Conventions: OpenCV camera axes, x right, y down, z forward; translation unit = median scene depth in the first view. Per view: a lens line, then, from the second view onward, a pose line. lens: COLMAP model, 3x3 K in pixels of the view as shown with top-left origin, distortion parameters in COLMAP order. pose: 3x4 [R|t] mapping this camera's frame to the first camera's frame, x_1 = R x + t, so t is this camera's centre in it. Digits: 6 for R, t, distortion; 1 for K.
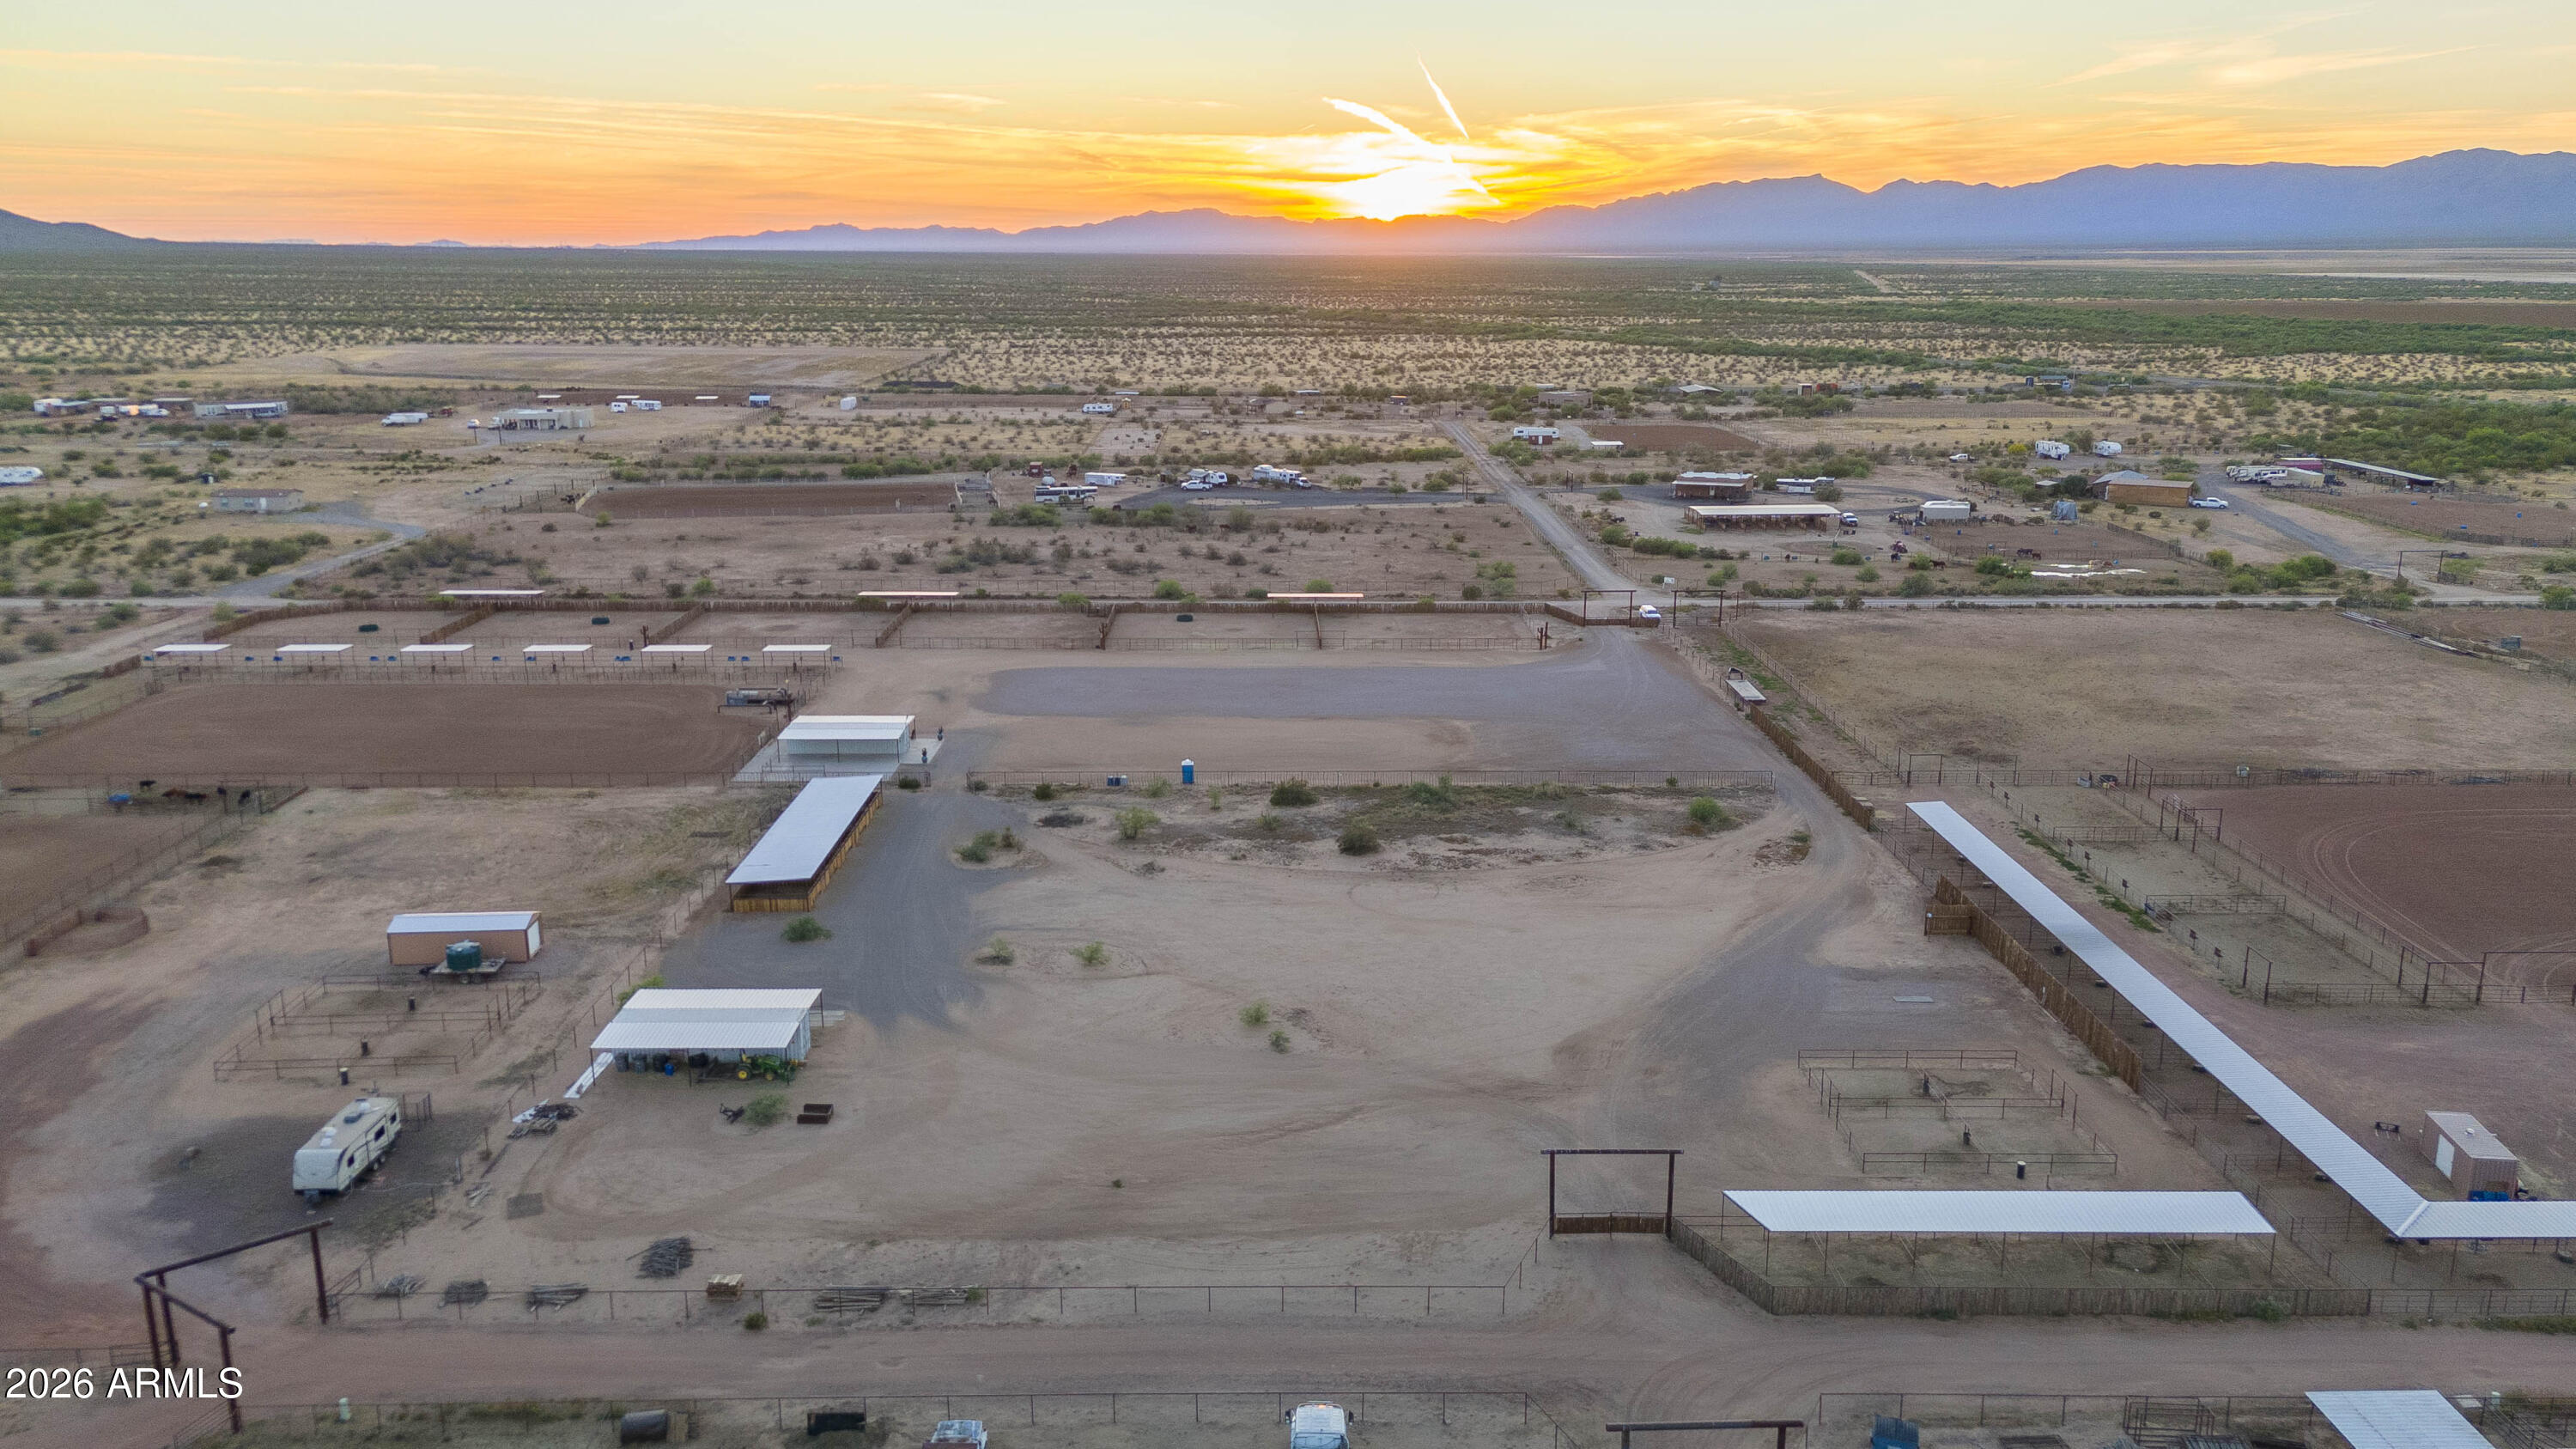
lens RADIAL K [[1928.5, 0, 1288.0], [0, 1928.5, 724.5], [0, 0, 1]] dist [0.082163, -0.056312]
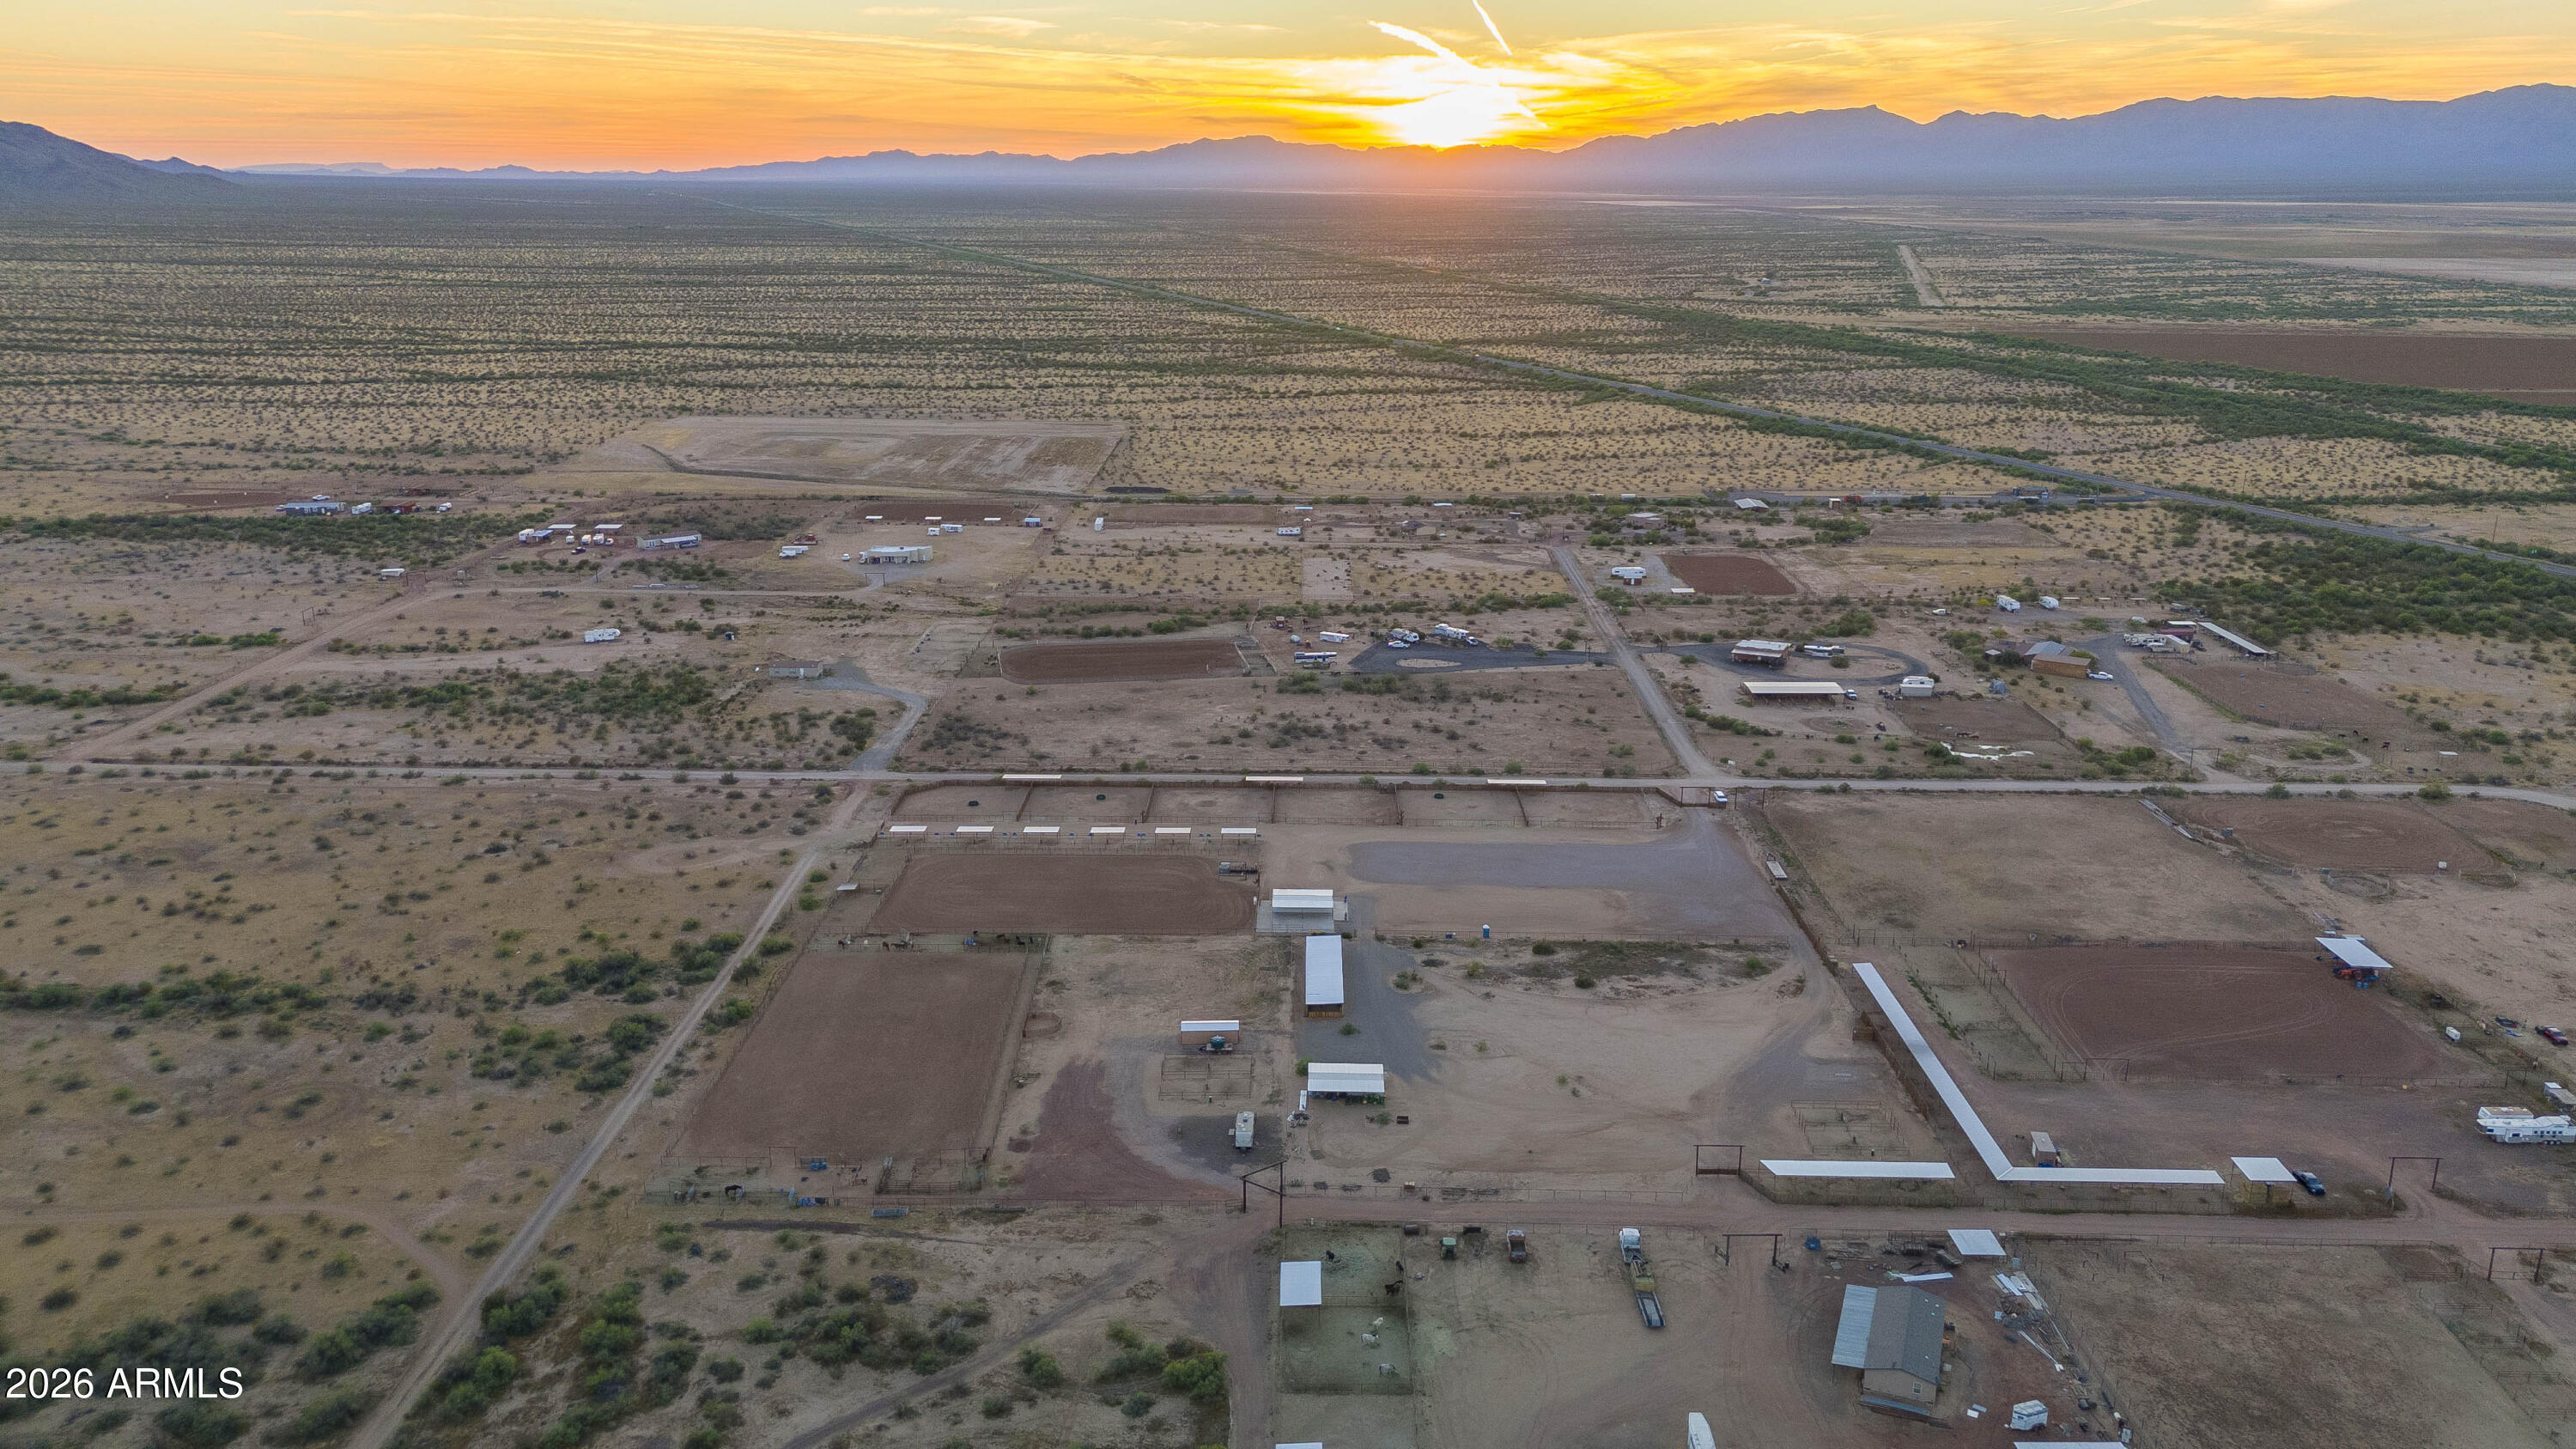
lens RADIAL K [[1928.5, 0, 1288.0], [0, 1928.5, 724.5], [0, 0, 1]] dist [0.082163, -0.056312]
pose [[0.999734, 0.011751, -0.019841, -0.207094], [-0.010899, 0.999036, 0.042531, -0.253855], [0.020322, -0.042303, 0.998898, -0.907738]]
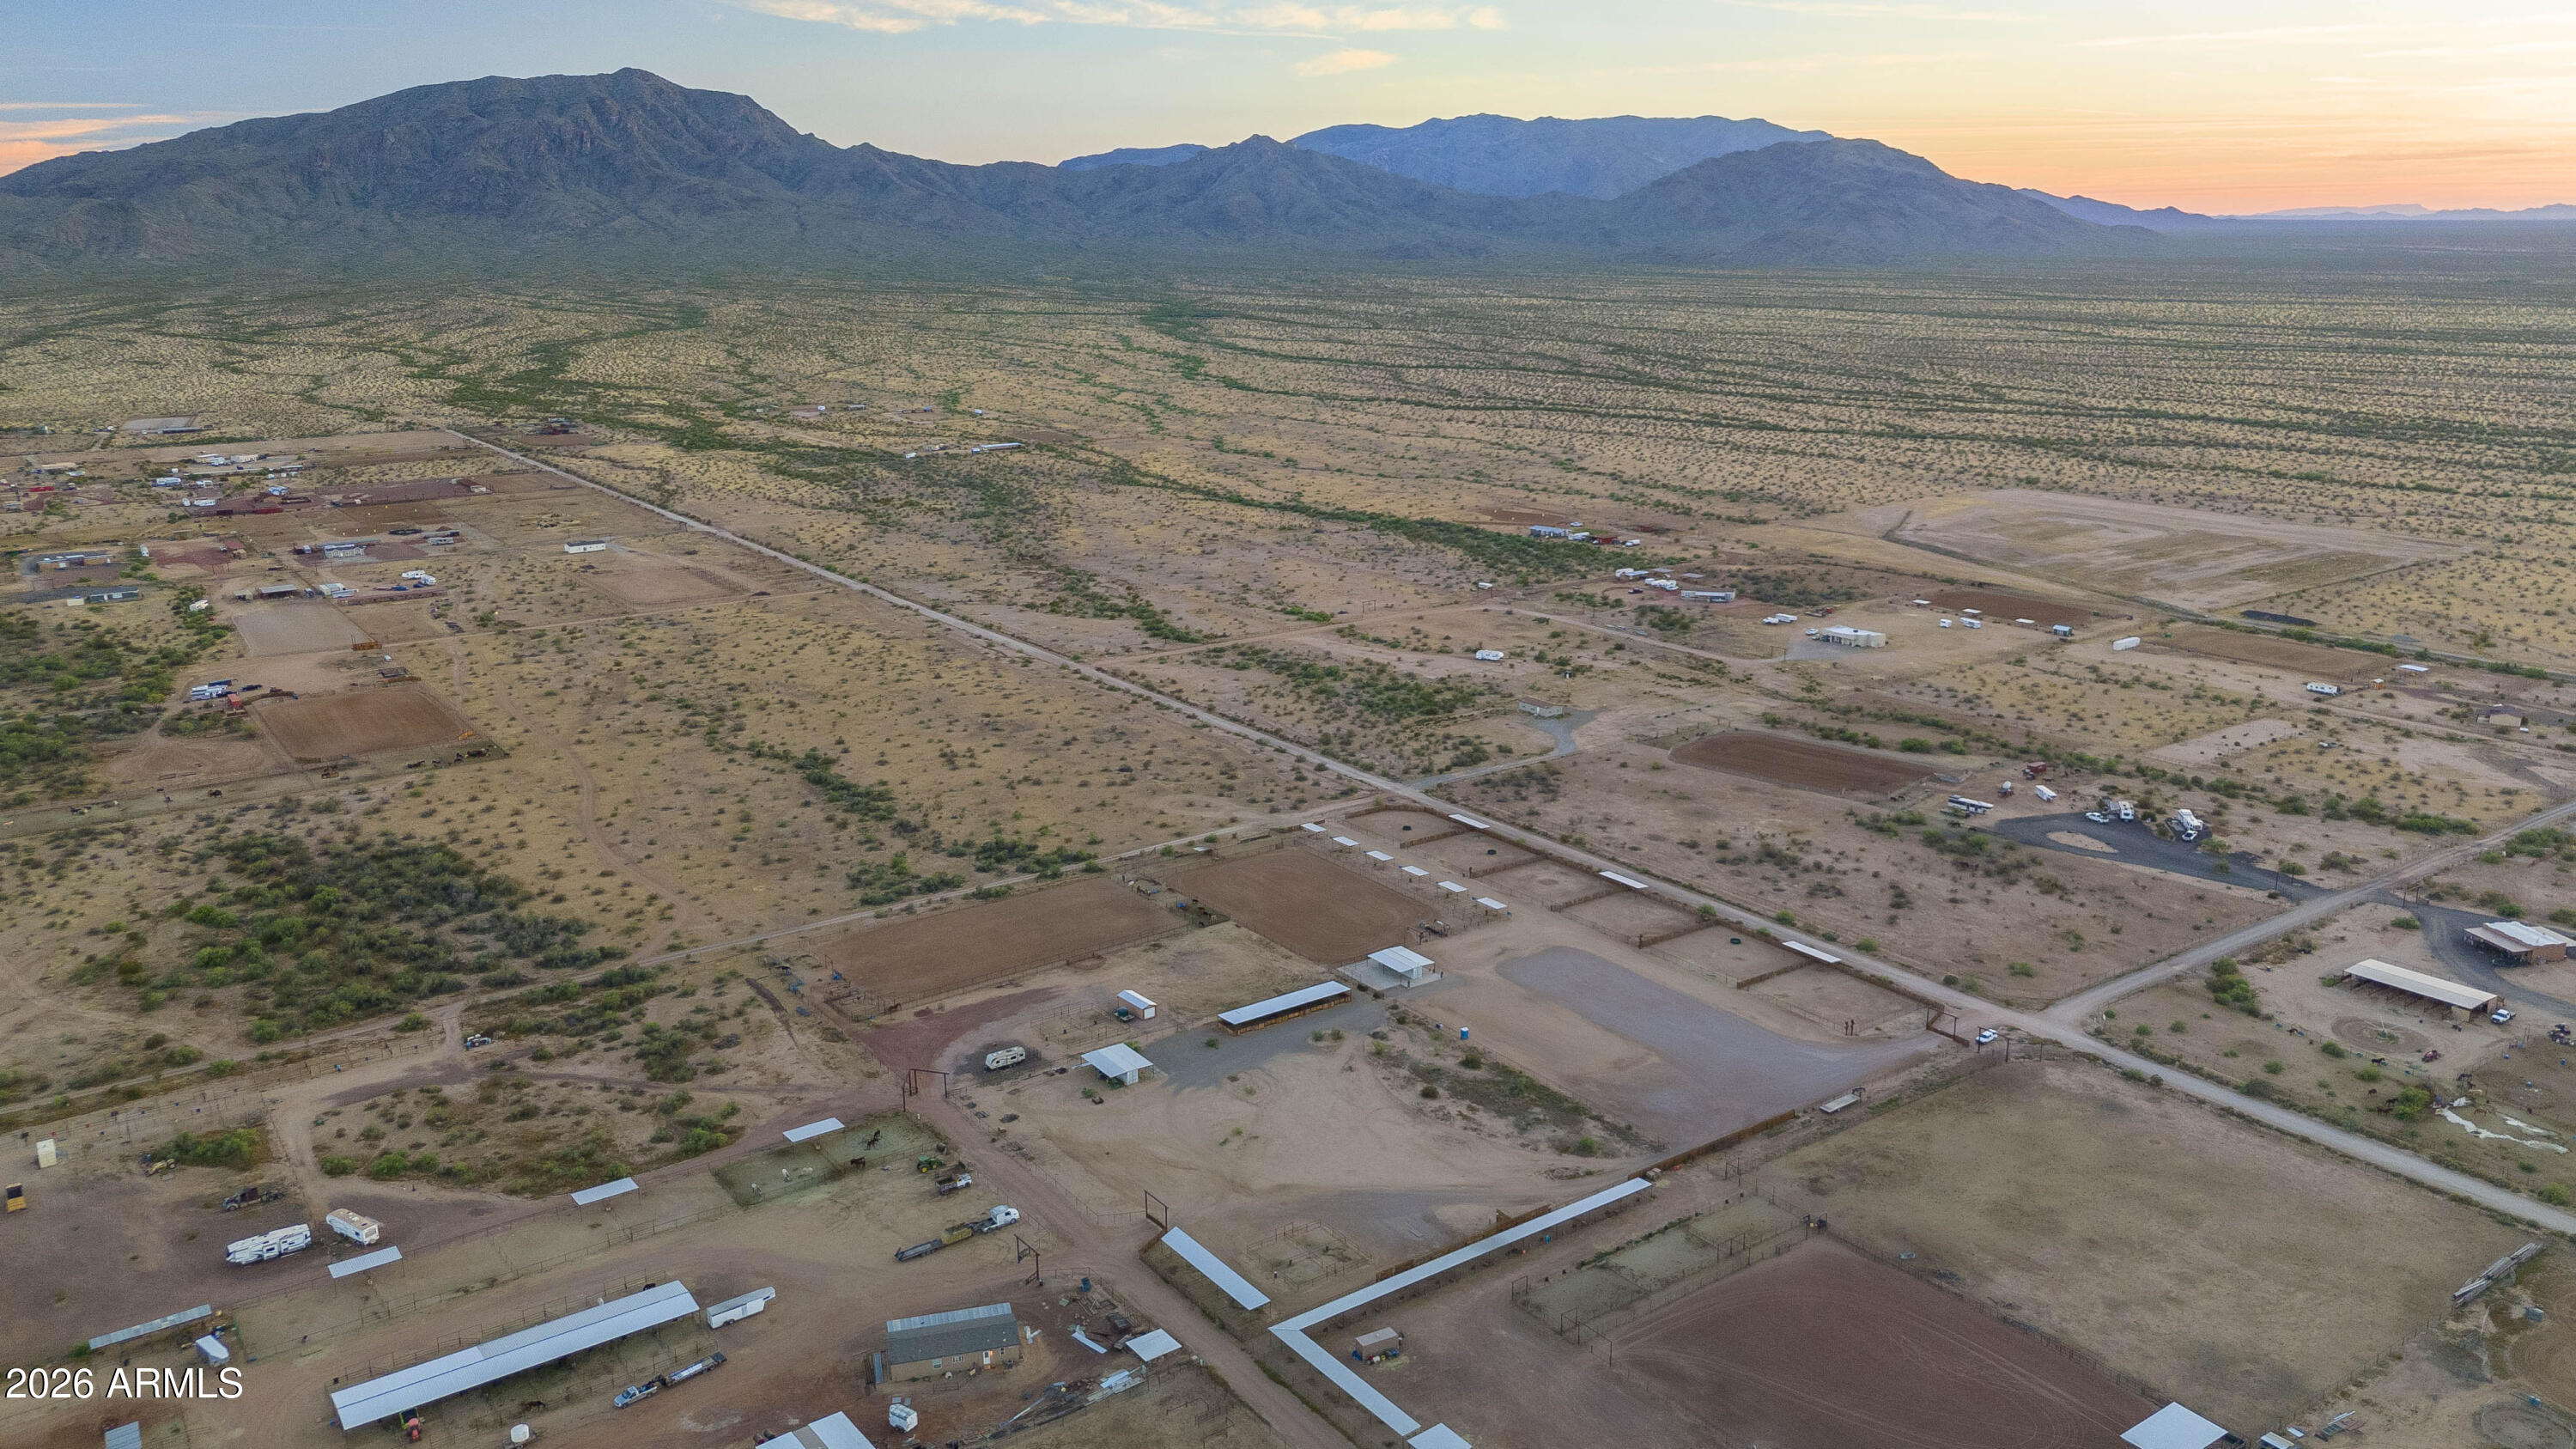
lens RADIAL K [[1928.5, 0, 1288.0], [0, 1928.5, 724.5], [0, 0, 1]] dist [0.082163, -0.056312]
pose [[0.566217, 0.208299, -0.797502, 1.357040], [-0.187521, 0.974724, 0.121449, -0.489981], [0.802642, 0.080782, 0.590965, -0.383447]]
